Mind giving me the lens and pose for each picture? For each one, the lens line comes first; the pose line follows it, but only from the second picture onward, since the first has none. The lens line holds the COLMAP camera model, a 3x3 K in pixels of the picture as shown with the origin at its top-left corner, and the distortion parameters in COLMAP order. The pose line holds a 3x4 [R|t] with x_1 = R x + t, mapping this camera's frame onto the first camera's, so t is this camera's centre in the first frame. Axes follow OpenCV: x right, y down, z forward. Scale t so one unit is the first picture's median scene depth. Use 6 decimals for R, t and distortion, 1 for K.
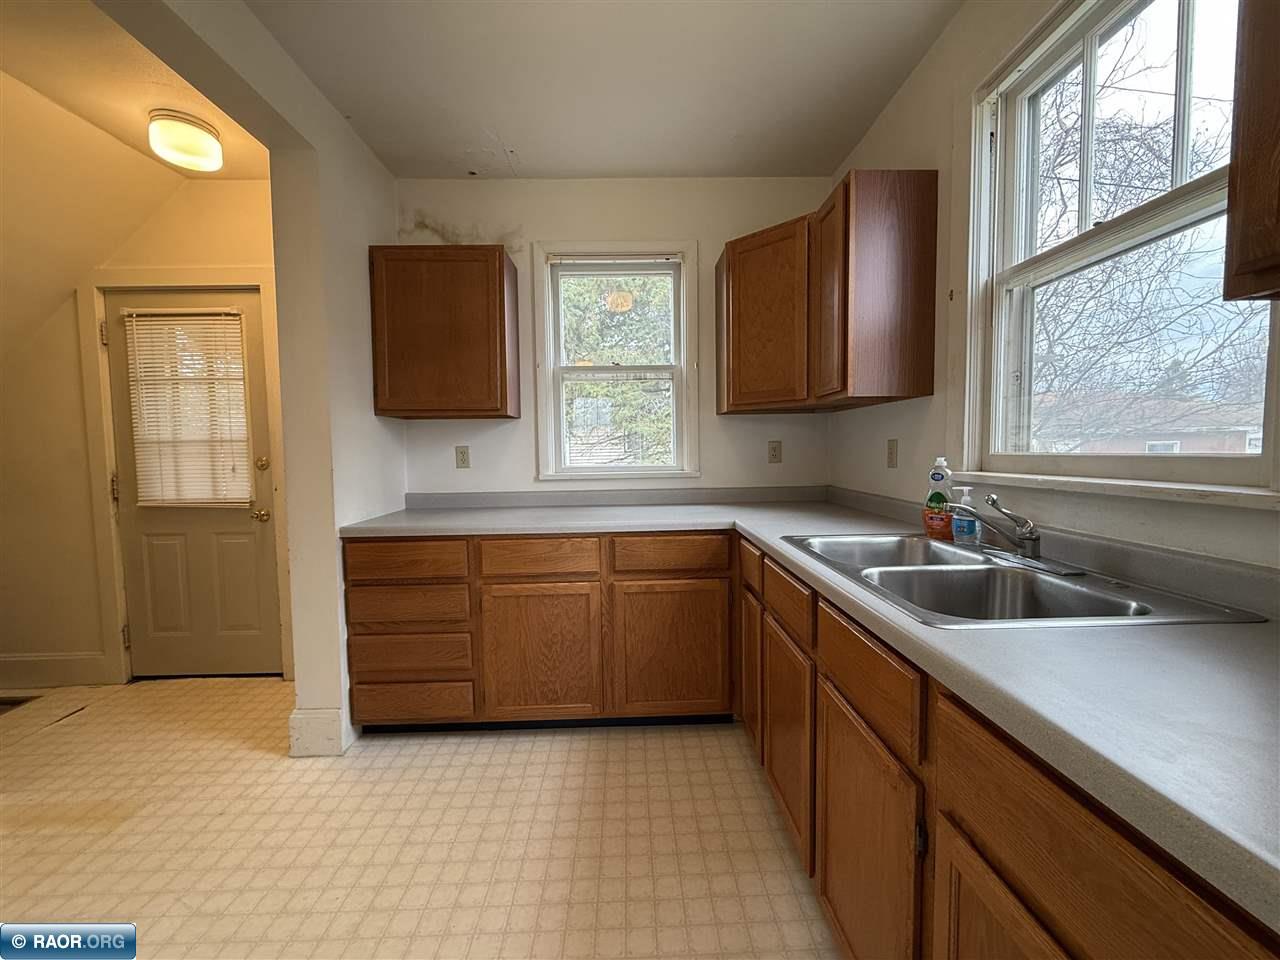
lens RADIAL K [[505.0, 0, 638.1], [0, 505.0, 480.2], [0, 0, 1]] dist [0.001554, 0.000192]
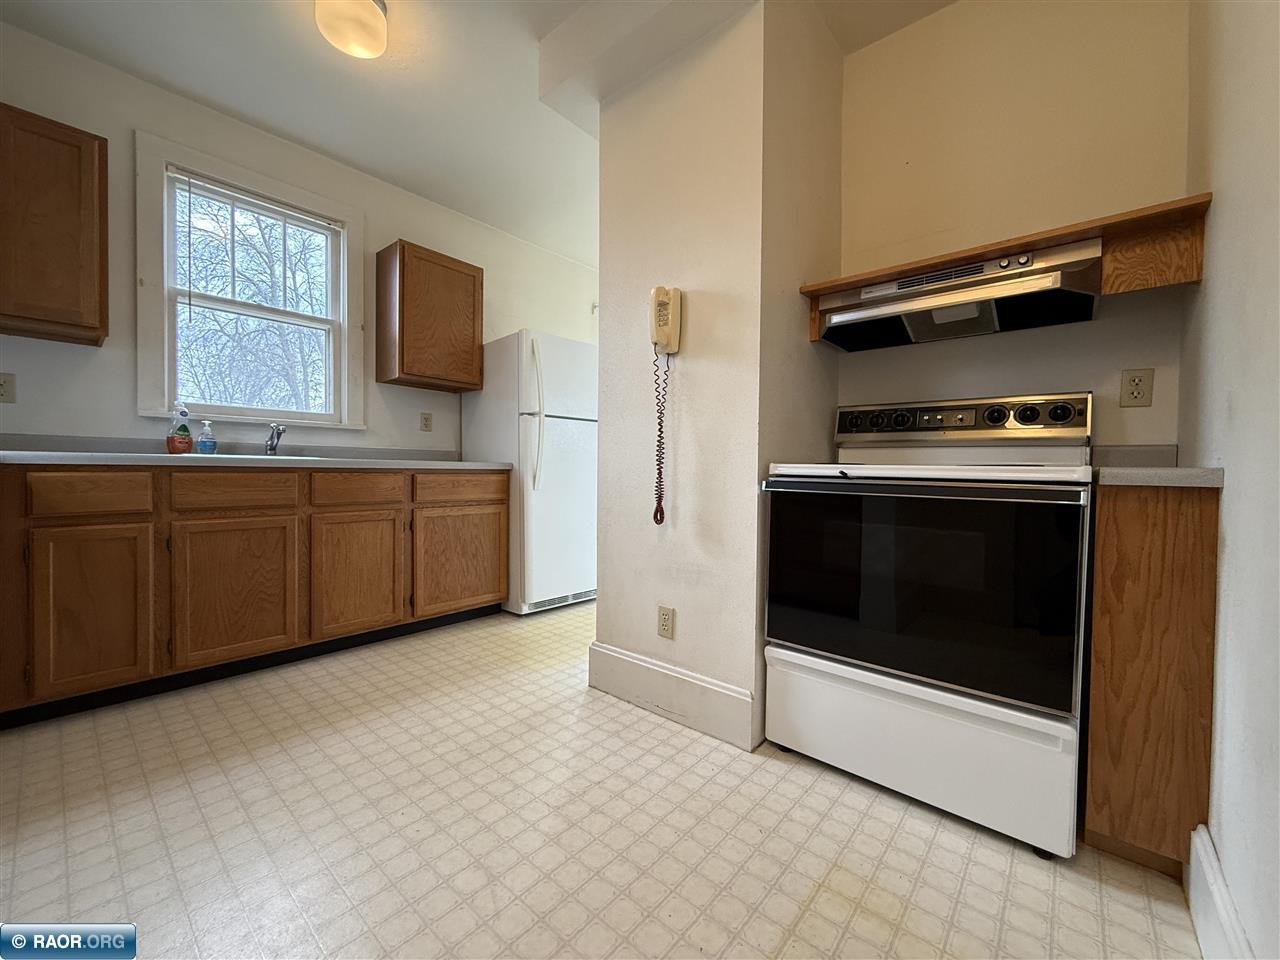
lens RADIAL K [[505.0, 0, 638.1], [0, 505.0, 480.2], [0, 0, 1]] dist [0.001554, 0.000192]
pose [[-0.743533, -0.002988, 0.668693, -1.502355], [0.045044, 0.997495, 0.054542, 0.180615], [-0.667181, 0.070674, -0.741536, 1.328203]]
